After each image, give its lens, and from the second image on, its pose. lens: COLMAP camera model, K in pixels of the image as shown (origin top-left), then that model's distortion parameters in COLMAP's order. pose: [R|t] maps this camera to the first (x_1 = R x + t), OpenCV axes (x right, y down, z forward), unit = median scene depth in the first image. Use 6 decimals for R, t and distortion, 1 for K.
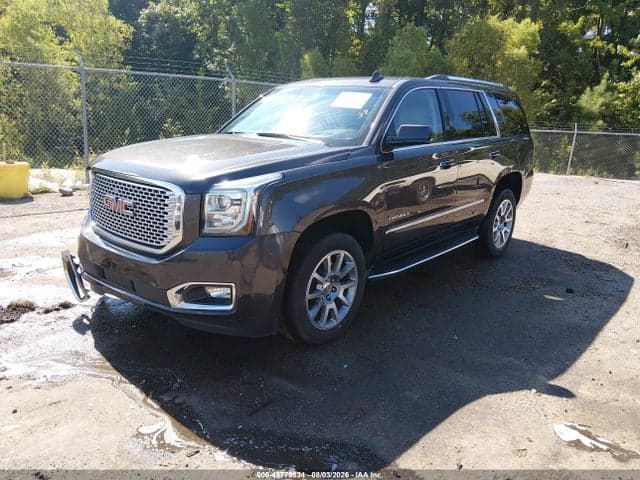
lens RADIAL K [[488.9, 0, 322.4], [0, 488.9, 241.4], [0, 0, 1]] dist [0.059471, -0.091614]
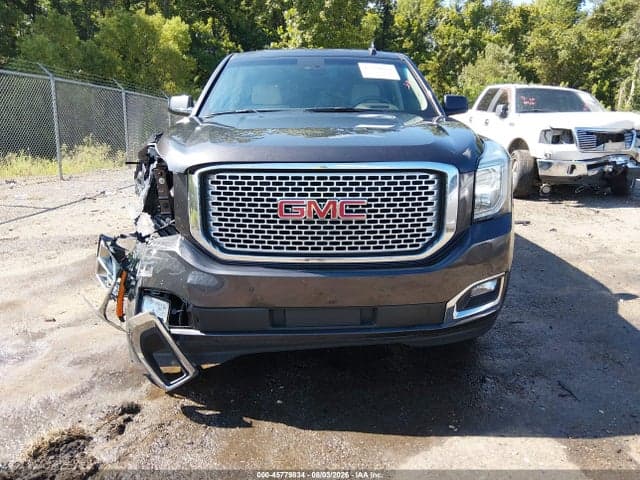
lens RADIAL K [[488.9, 0, 320.6], [0, 488.9, 235.4], [0, 0, 1]] dist [0.059471, -0.091614]
pose [[0.729279, -0.189377, 0.657486, -0.120615], [0.196820, 0.978382, 0.063493, -0.011632], [-0.655297, 0.083102, 0.750787, 0.070977]]
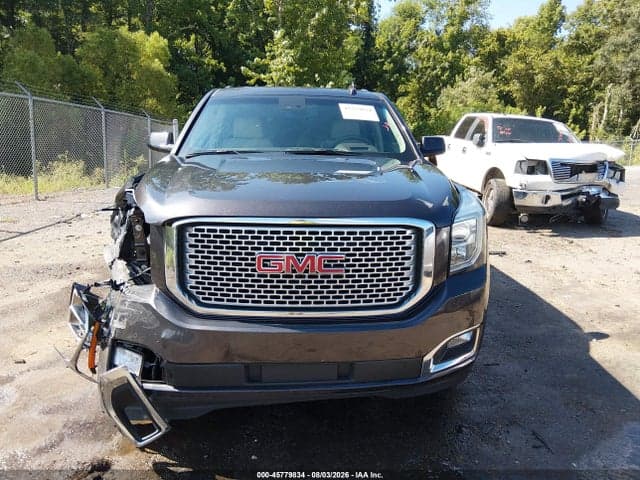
lens RADIAL K [[488.9, 0, 319.2], [0, 488.9, 236.2], [0, 0, 1]] dist [0.059471, -0.091614]
pose [[0.705912, -0.160387, 0.689901, -0.119054], [0.181689, 0.982438, 0.042491, -0.019037], [-0.684600, 0.095352, 0.722655, 0.070061]]
